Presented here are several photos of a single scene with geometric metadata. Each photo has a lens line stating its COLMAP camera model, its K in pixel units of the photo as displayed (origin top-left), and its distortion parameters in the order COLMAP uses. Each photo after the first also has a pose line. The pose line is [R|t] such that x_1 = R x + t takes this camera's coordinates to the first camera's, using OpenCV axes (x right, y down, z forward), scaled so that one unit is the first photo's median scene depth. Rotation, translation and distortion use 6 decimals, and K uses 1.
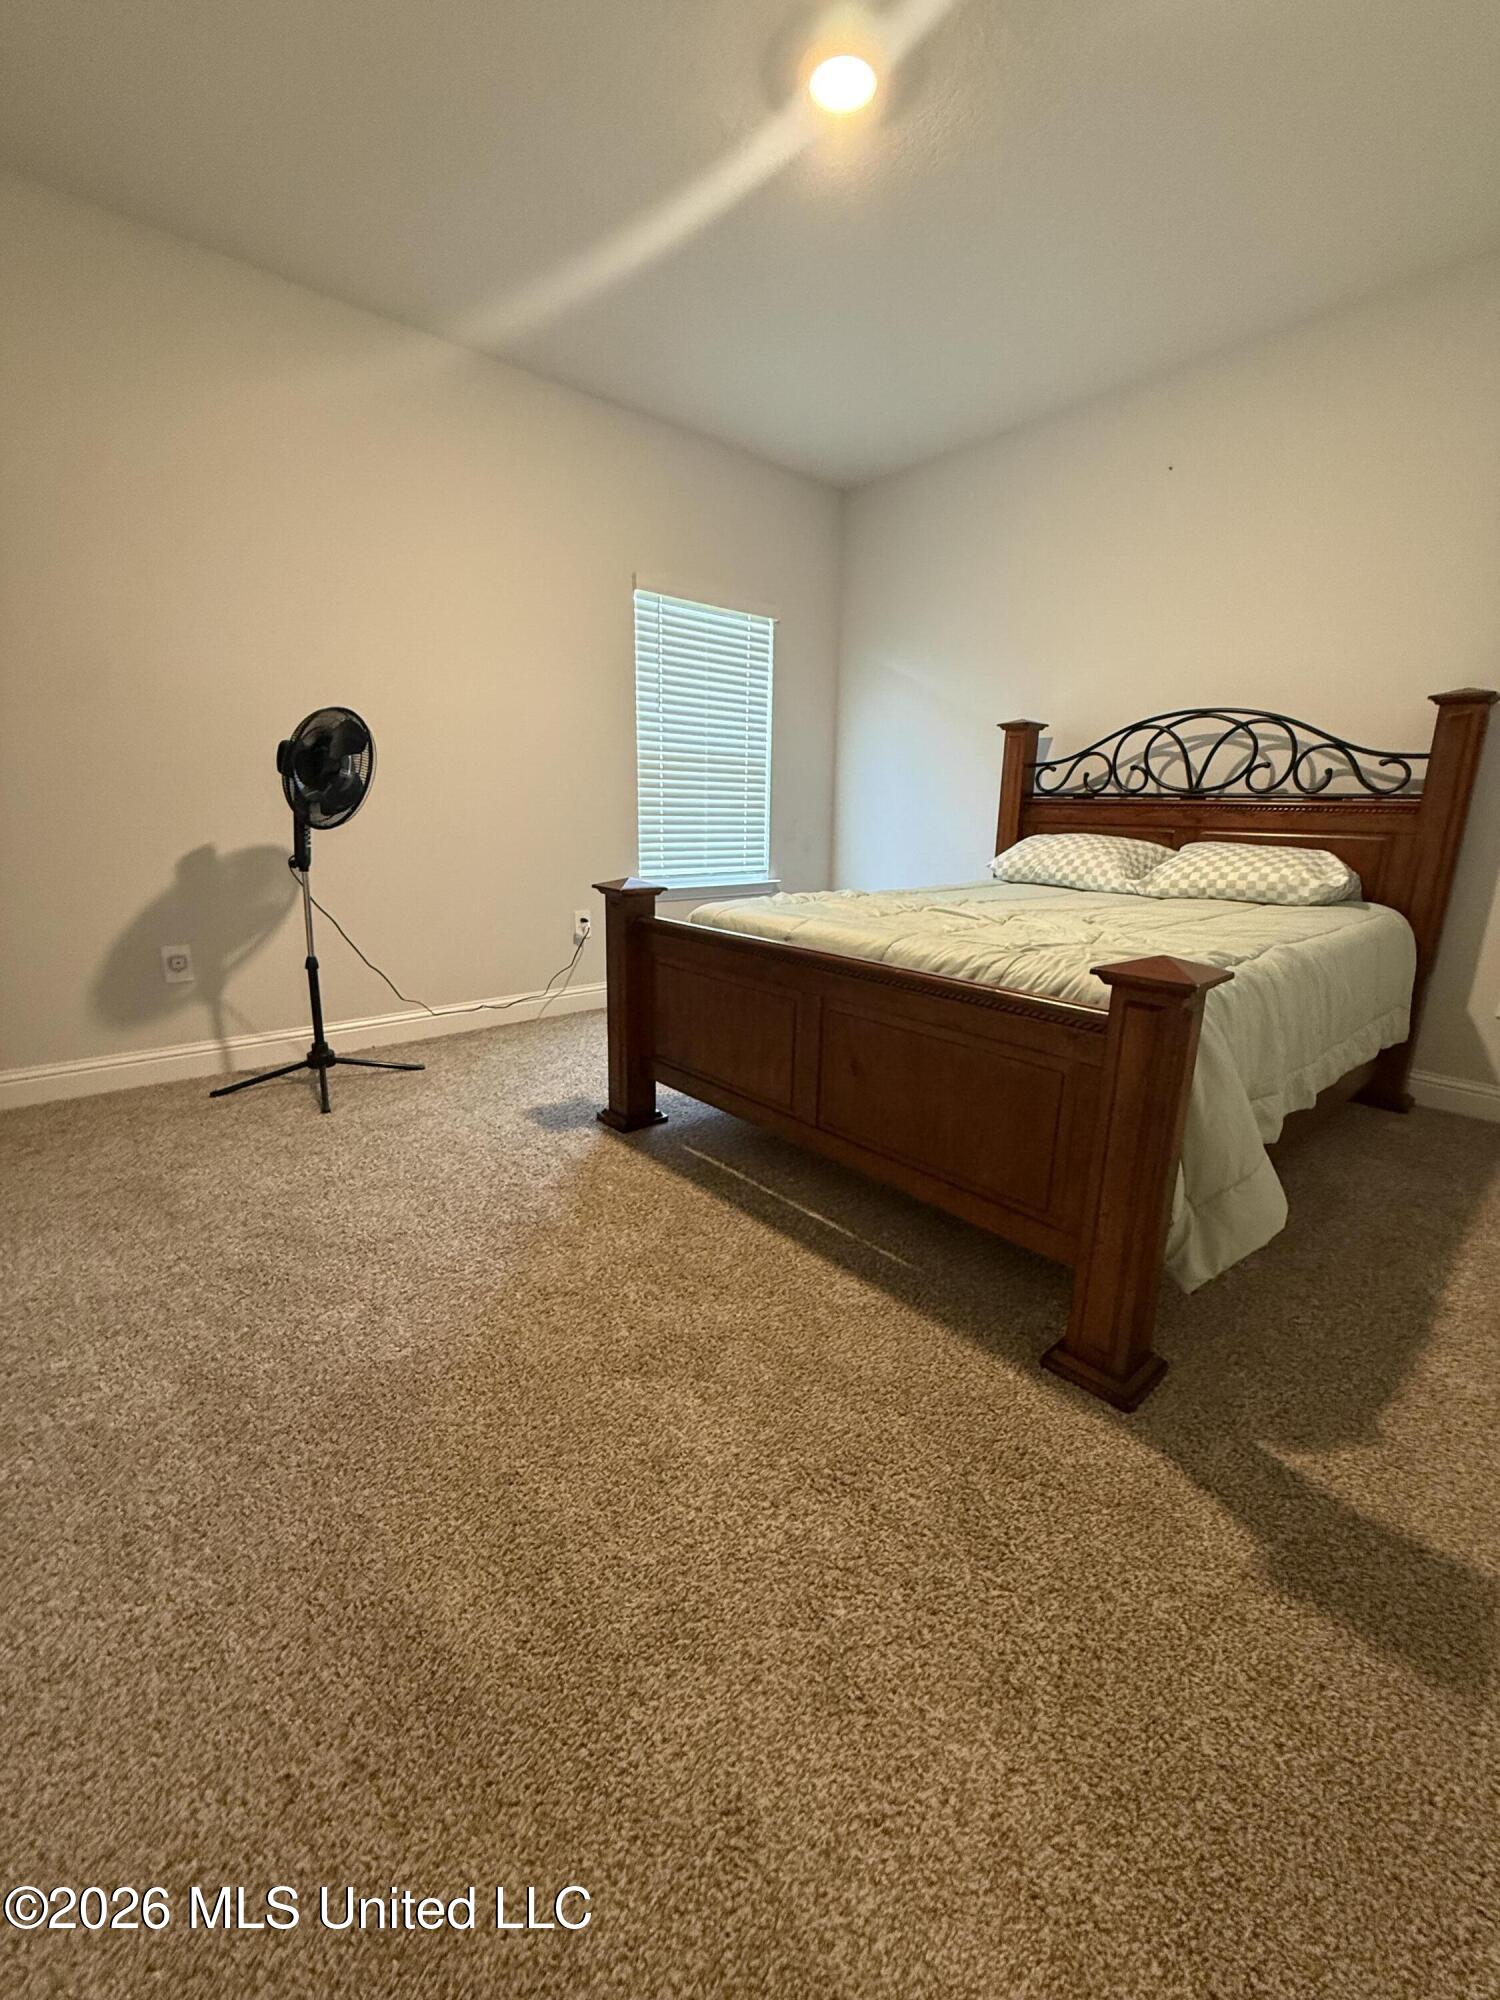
lens RADIAL K [[799.2, 0, 745.5], [0, 799.2, 1000.4], [0, 0, 1]] dist [-0.000127, 0.000109]
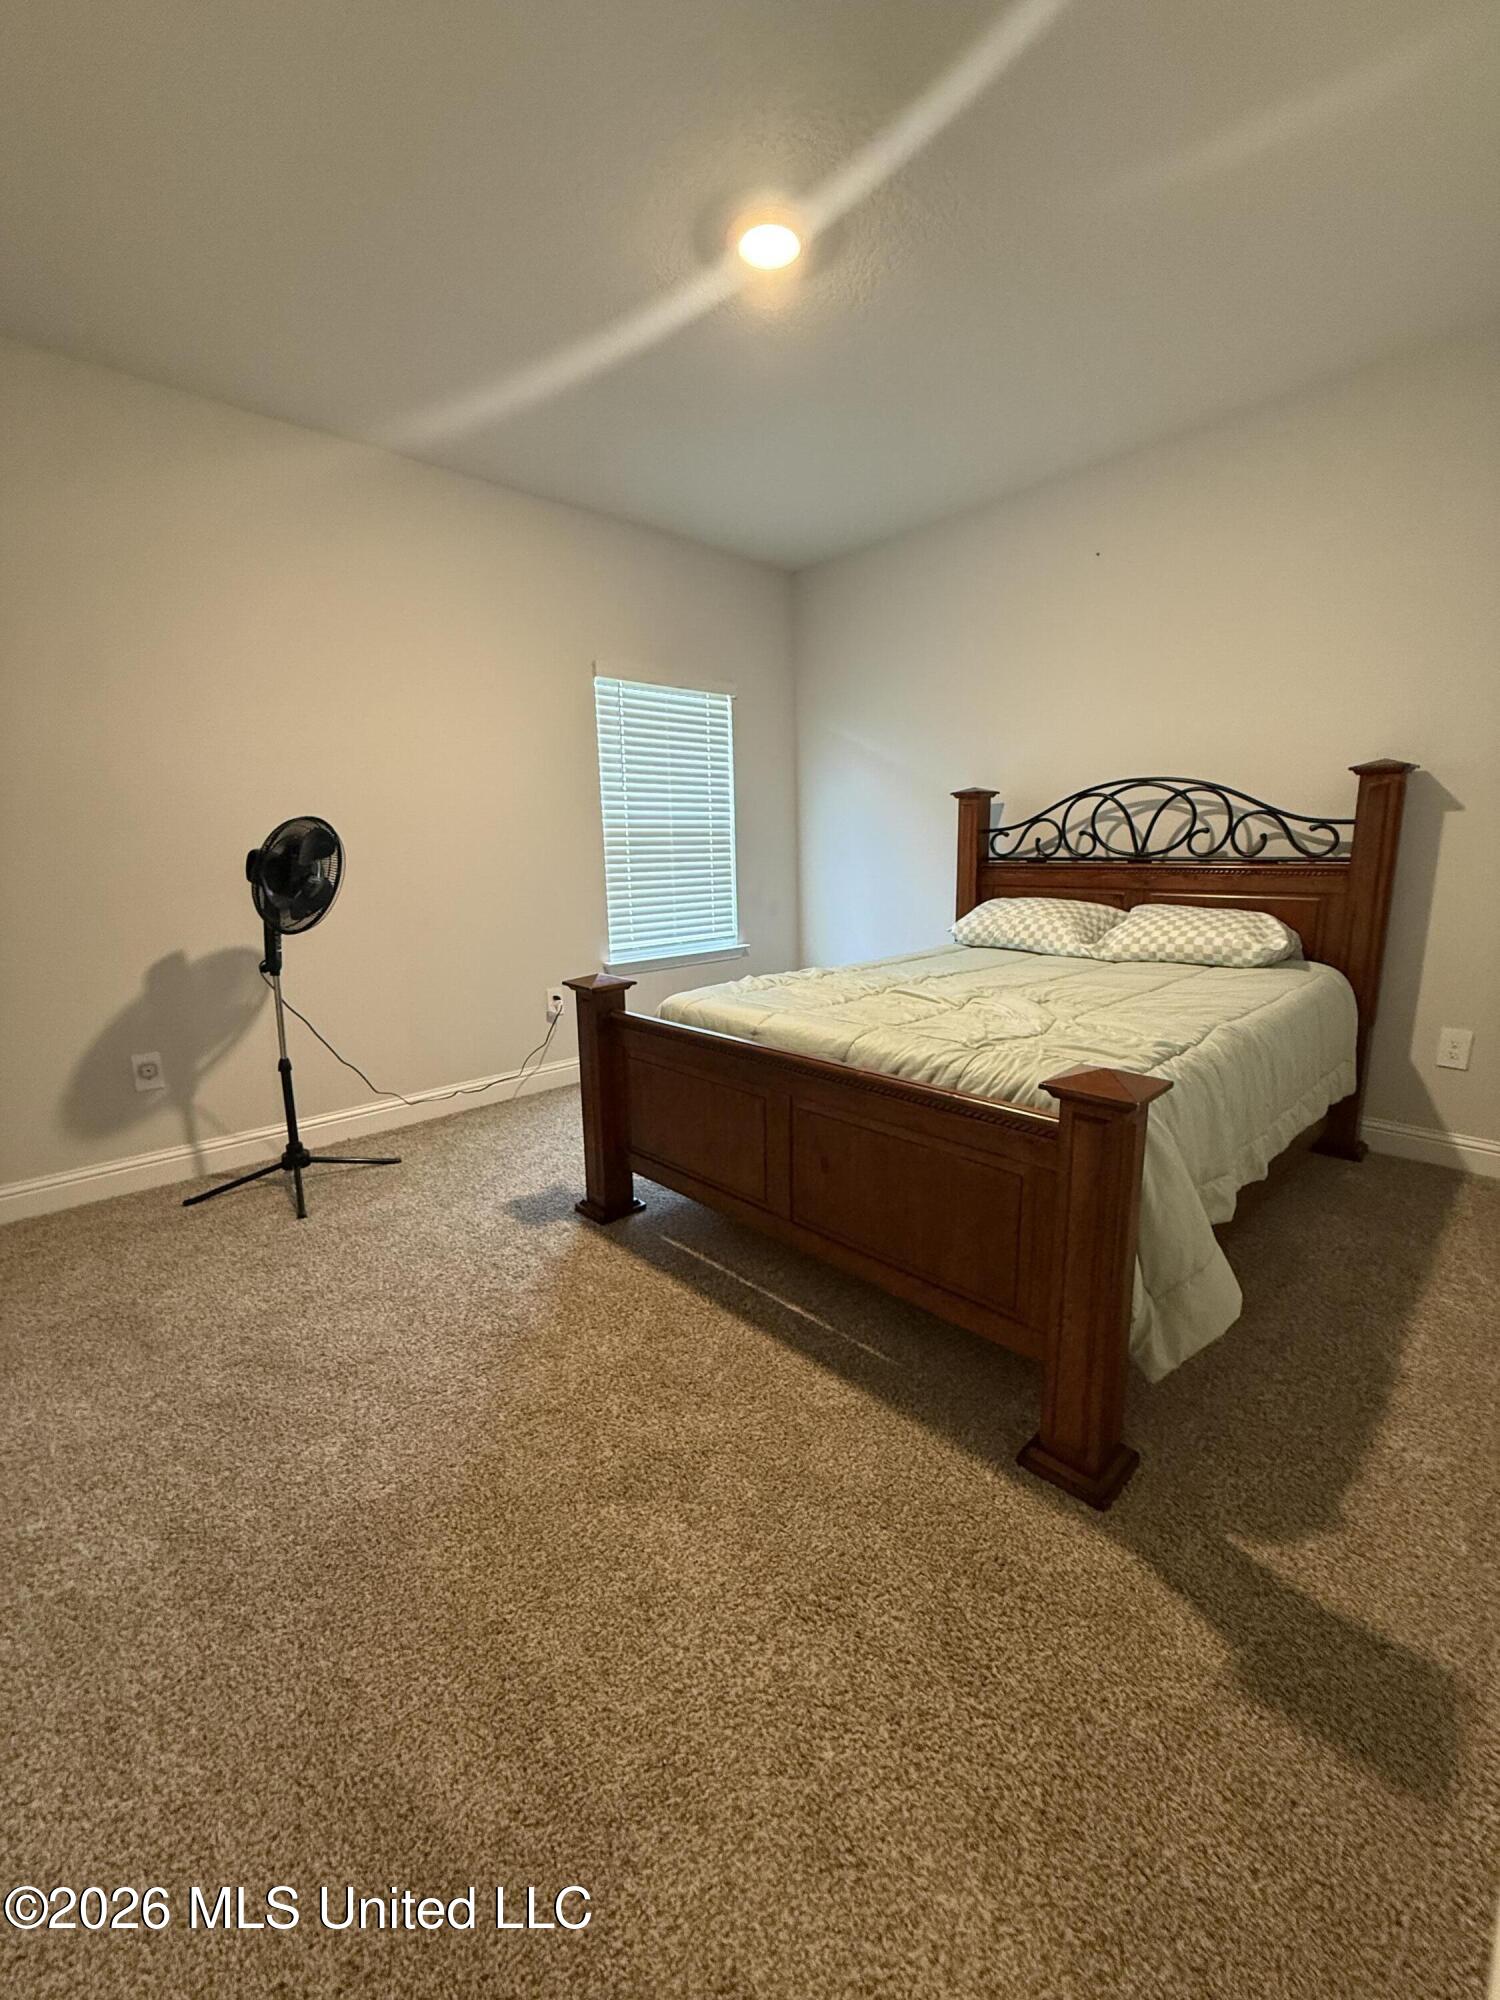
lens RADIAL K [[799.2, 0, 745.9], [0, 799.2, 998.0], [0, 0, 1]] dist [-0.000127, 0.000109]
pose [[0.998623, -0.043148, 0.029836, 0.018431], [0.044475, 0.997981, -0.045335, -0.115577], [-0.027820, 0.046599, 0.998526, -0.043736]]
